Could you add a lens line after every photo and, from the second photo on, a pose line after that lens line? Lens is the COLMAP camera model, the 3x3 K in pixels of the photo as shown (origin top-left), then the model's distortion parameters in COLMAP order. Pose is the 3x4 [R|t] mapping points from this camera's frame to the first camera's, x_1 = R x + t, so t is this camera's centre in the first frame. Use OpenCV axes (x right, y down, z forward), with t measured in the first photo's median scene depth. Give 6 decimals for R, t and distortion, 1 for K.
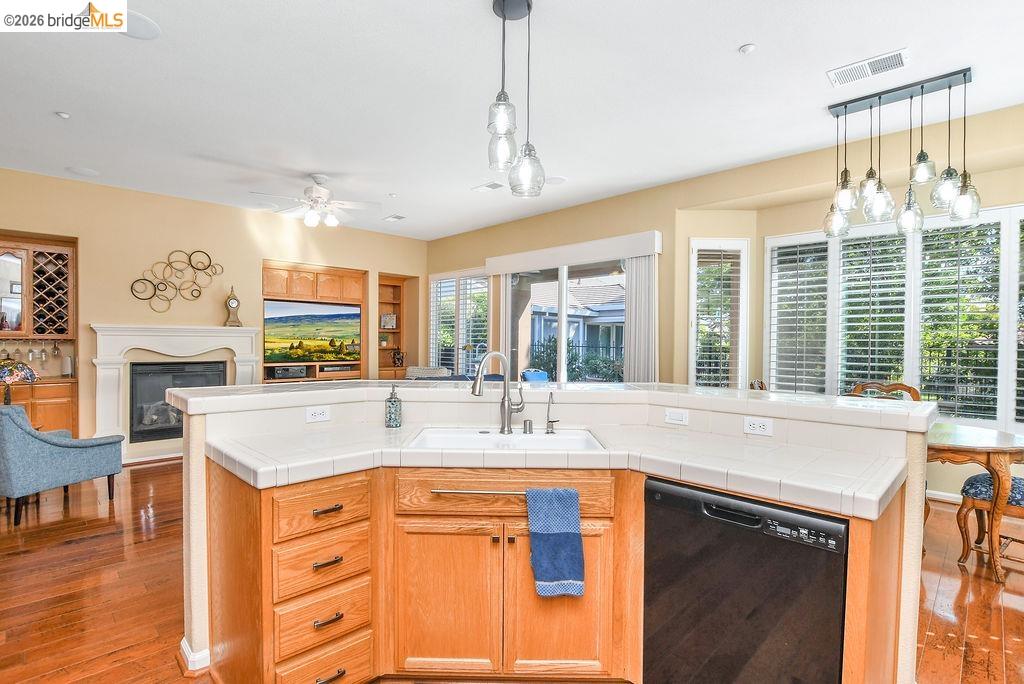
lens RADIAL K [[496.6, 0, 515.1], [0, 496.6, 341.4], [0, 0, 1]] dist [-0.008473, -0.000221]
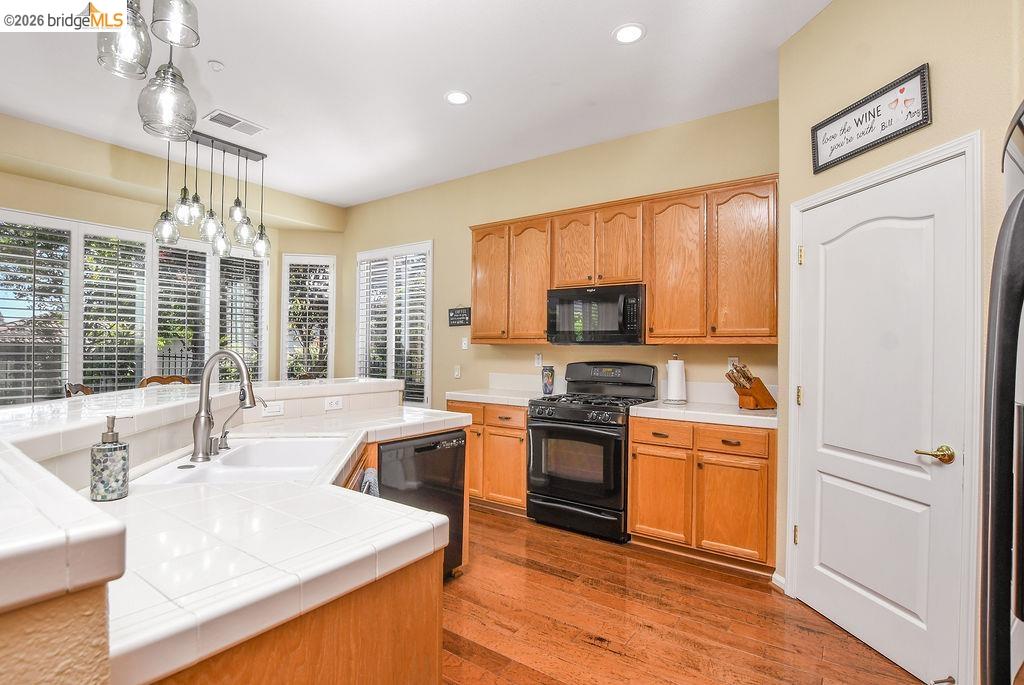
lens RADIAL K [[496.6, 0, 507.8], [0, 496.6, 344.4], [0, 0, 1]] dist [-0.008473, -0.000221]
pose [[-0.150936, 0.004212, 0.988535, -0.614938], [-0.007428, 0.999958, -0.005395, 0.014611], [-0.988516, -0.008157, -0.150898, 0.469597]]
